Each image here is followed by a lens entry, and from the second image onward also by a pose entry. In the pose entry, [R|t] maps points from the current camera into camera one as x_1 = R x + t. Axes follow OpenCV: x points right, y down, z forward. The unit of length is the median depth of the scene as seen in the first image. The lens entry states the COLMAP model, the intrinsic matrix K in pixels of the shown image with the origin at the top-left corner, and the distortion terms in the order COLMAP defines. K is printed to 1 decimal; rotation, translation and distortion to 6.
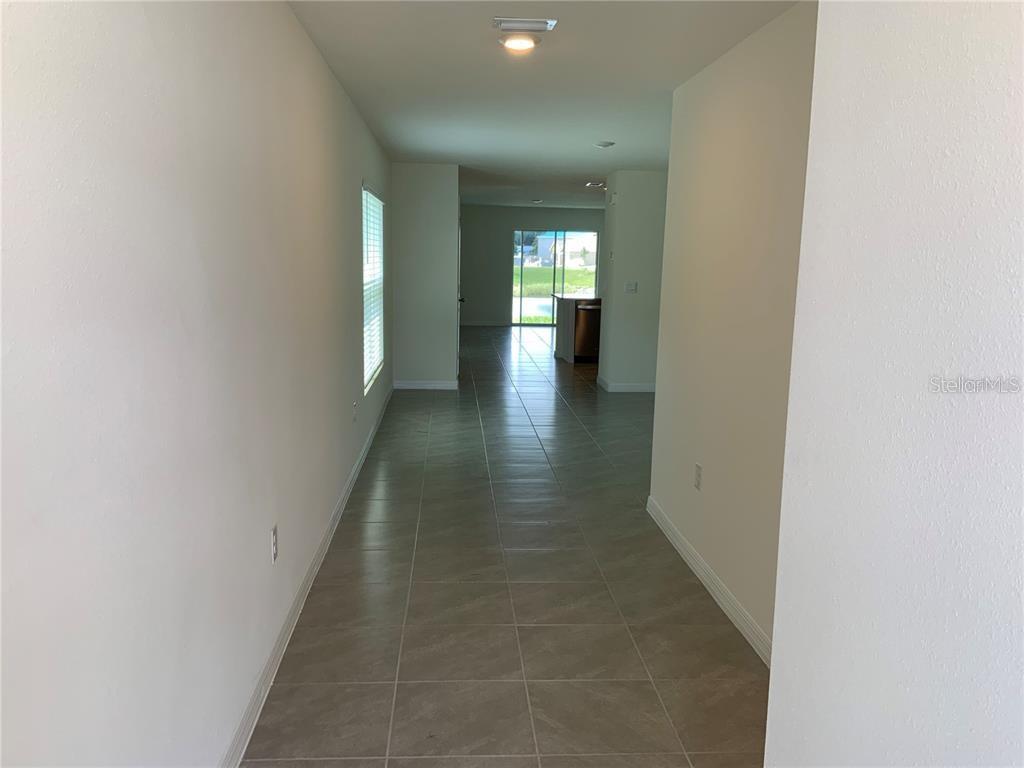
lens RADIAL K [[872.8, 0, 512.0], [0, 872.8, 384.0], [0, 0, 1]] dist [0.087833, 0.000439]
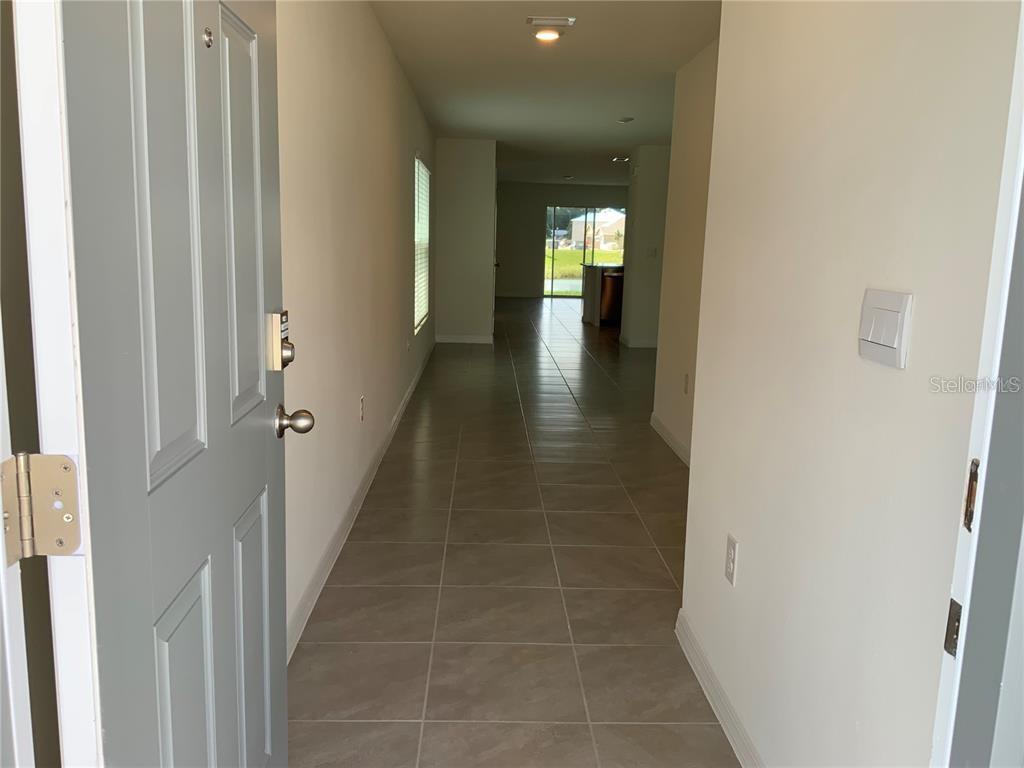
lens RADIAL K [[872.8, 0, 512.0], [0, 872.8, 384.0], [0, 0, 1]] dist [0.087833, 0.000439]
pose [[0.999217, 0.013922, -0.037024, 0.003525], [-0.013306, 0.999769, 0.016851, 0.034274], [0.037250, -0.016345, 0.999172, -0.099389]]
